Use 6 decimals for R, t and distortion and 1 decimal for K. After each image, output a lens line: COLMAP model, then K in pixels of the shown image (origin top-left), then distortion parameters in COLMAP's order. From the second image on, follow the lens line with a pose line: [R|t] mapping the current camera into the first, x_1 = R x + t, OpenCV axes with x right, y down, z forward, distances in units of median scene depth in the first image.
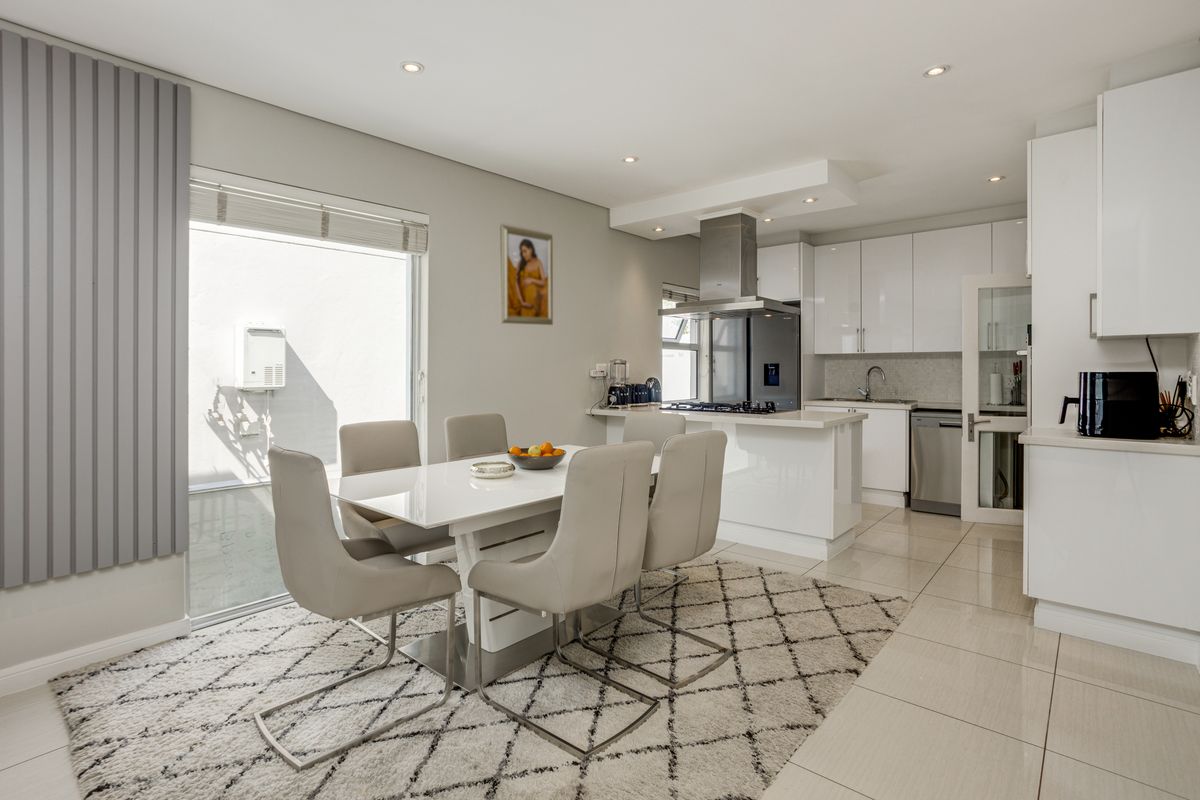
lens RADIAL K [[579.0, 0, 574.7], [0, 579.0, 374.2], [0, 0, 1]] dist [-0.042370, 0.011772]
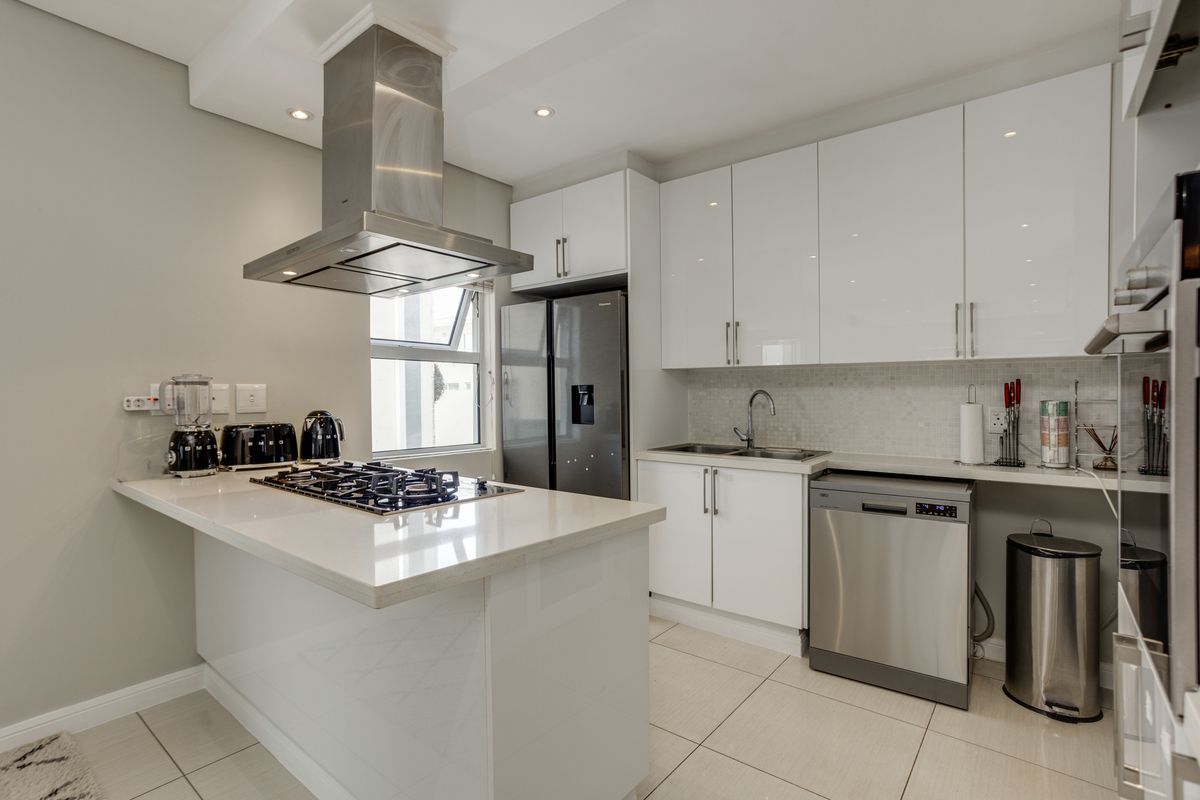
lens RADIAL K [[557.3, 0, 597.9], [0, 557.3, 397.7], [0, 0, 1]] dist [-0.017478, 0.000250]
pose [[0.998951, 0.001548, 0.045772, 0.349741], [-0.001499, 0.999998, -0.001098, -0.005841], [-0.045774, 0.001029, 0.998951, 0.472728]]
